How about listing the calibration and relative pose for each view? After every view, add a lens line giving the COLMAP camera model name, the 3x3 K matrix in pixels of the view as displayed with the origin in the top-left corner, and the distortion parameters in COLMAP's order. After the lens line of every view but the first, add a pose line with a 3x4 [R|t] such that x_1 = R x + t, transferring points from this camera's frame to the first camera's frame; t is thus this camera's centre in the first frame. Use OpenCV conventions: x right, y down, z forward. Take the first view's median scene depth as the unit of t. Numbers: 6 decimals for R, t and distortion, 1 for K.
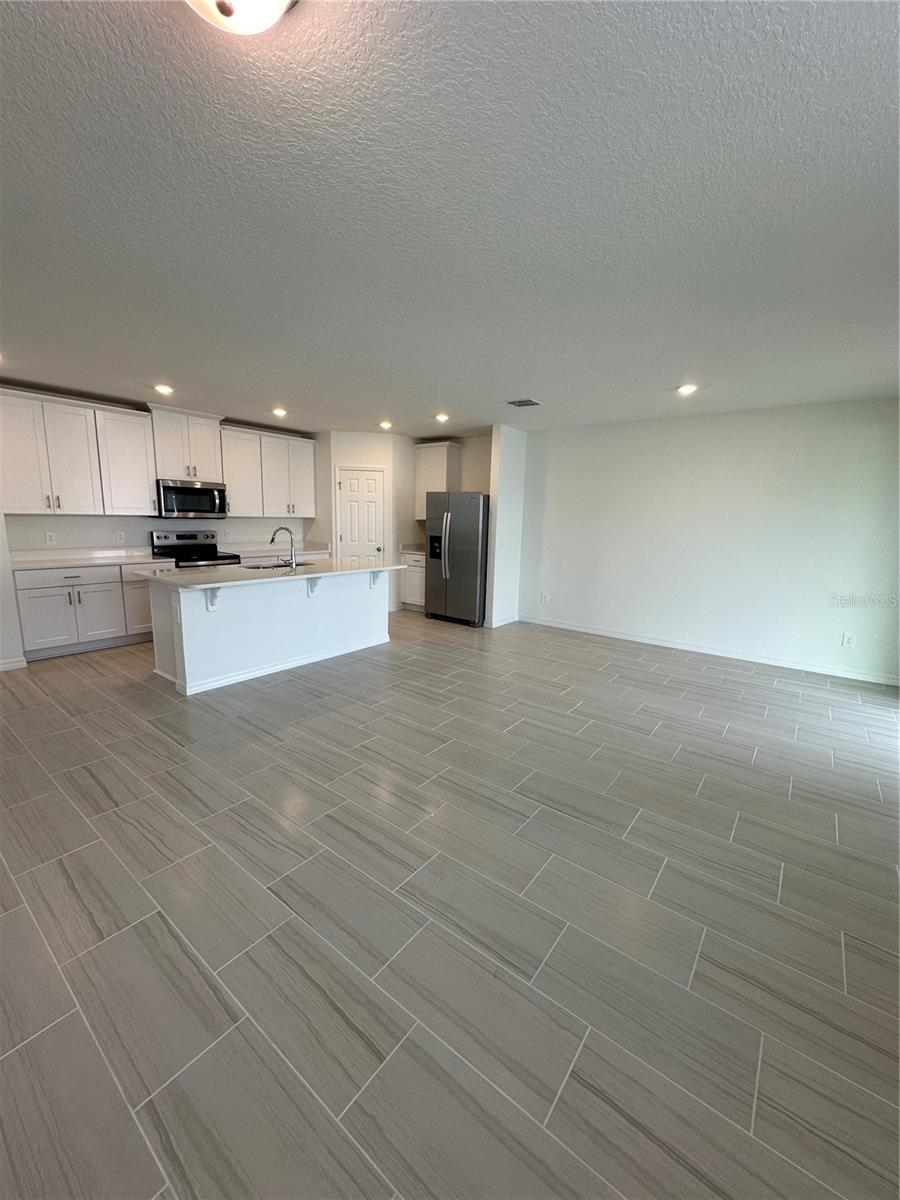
lens RADIAL K [[478.1, 0, 449.0], [0, 478.1, 597.4], [0, 0, 1]] dist [0.001242, 0.000051]
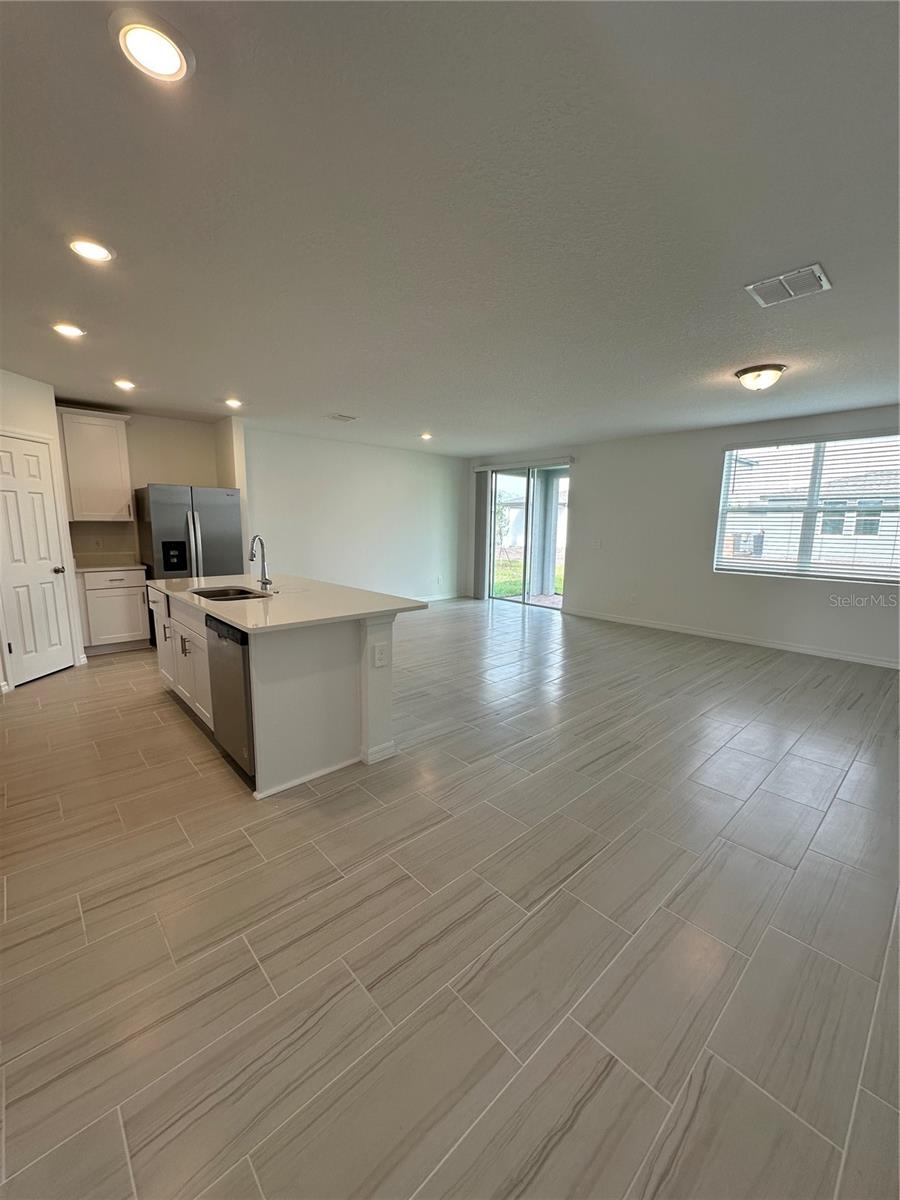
lens RADIAL K [[478.1, 0, 449.0], [0, 478.1, 597.4], [0, 0, 1]] dist [0.001242, 0.000051]
pose [[0.172826, -0.176159, 0.969071, -0.803089], [0.162971, 0.975429, 0.148250, -0.092044], [-0.971376, 0.132310, 0.197288, 0.474224]]
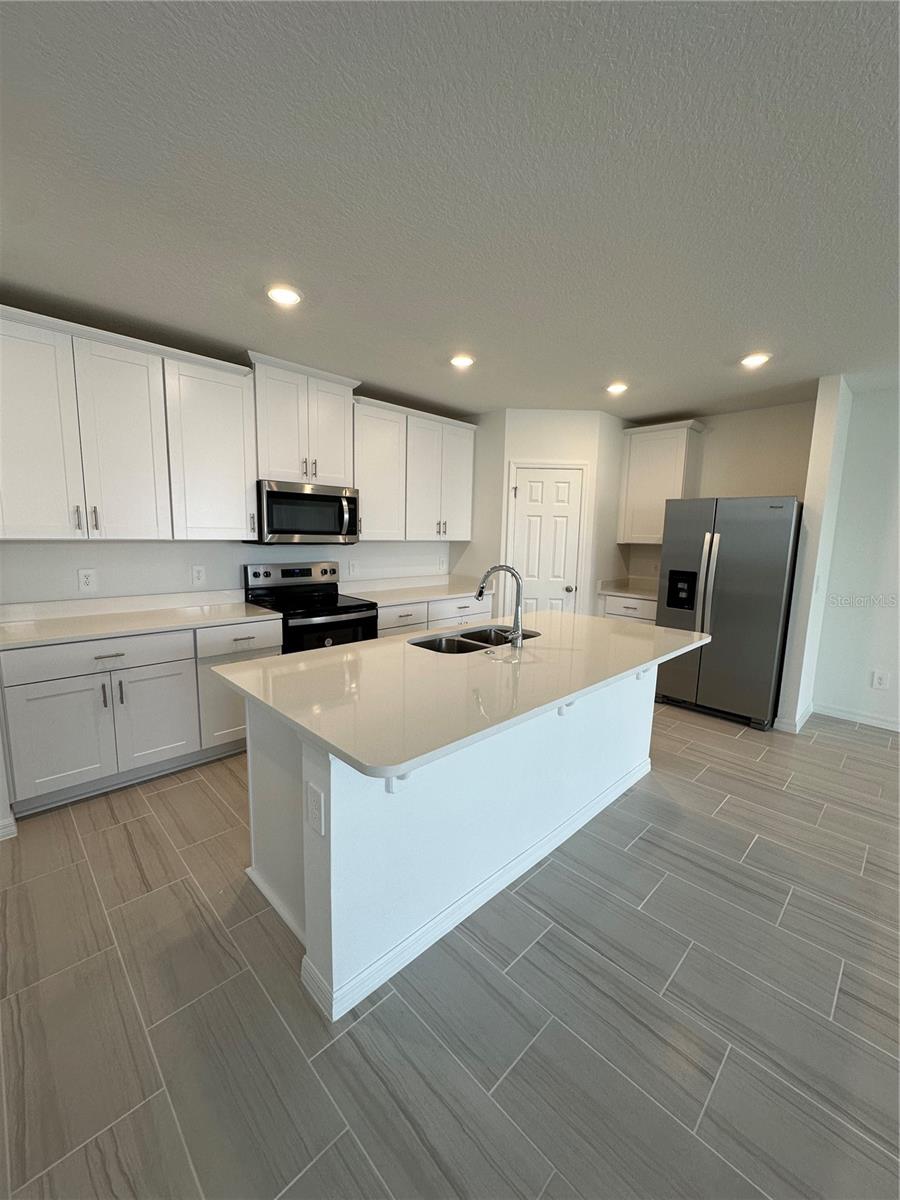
lens RADIAL K [[478.1, 0, 449.0], [0, 478.1, 597.4], [0, 0, 1]] dist [0.001242, 0.000051]
pose [[0.991127, 0.014096, -0.132172, -0.268209], [-0.019143, 0.999132, -0.036996, -0.075601], [0.131536, 0.039198, 0.990536, 0.407094]]
